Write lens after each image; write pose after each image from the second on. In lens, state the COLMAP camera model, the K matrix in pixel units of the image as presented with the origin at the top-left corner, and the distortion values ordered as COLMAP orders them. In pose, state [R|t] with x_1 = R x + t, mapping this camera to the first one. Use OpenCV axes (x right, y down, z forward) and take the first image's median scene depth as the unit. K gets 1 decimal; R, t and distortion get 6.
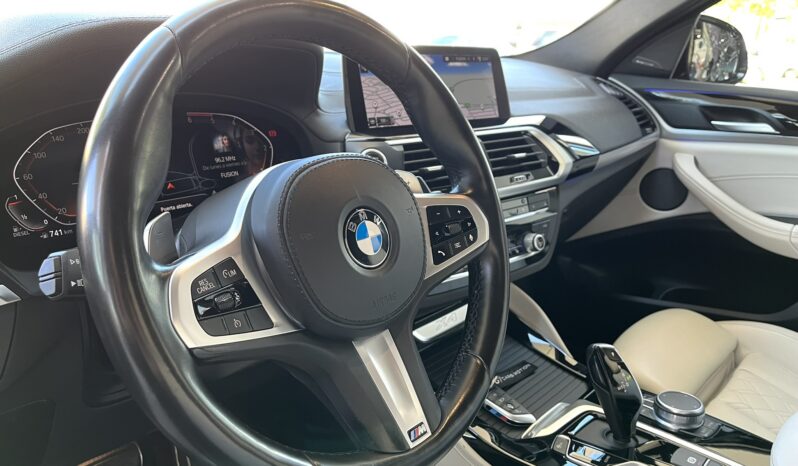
lens RADIAL K [[607.2, 0, 397.9], [0, 607.2, 236.7], [0, 0, 1]] dist [0.067198, -0.091377]
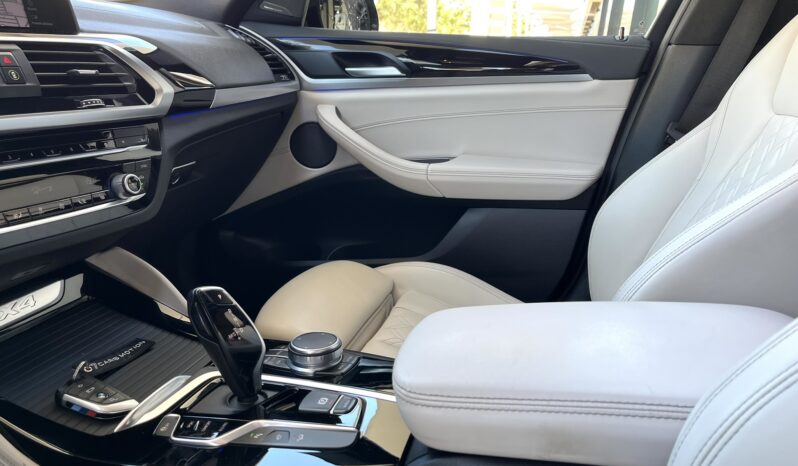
lens RADIAL K [[607.2, 0, 397.9], [0, 607.2, 236.7], [0, 0, 1]] dist [0.067198, -0.091377]
pose [[0.889172, -0.125925, 0.439904, 0.181175], [0.133605, 0.990941, 0.013608, 0.112606], [-0.437633, 0.046673, 0.897942, 0.147698]]
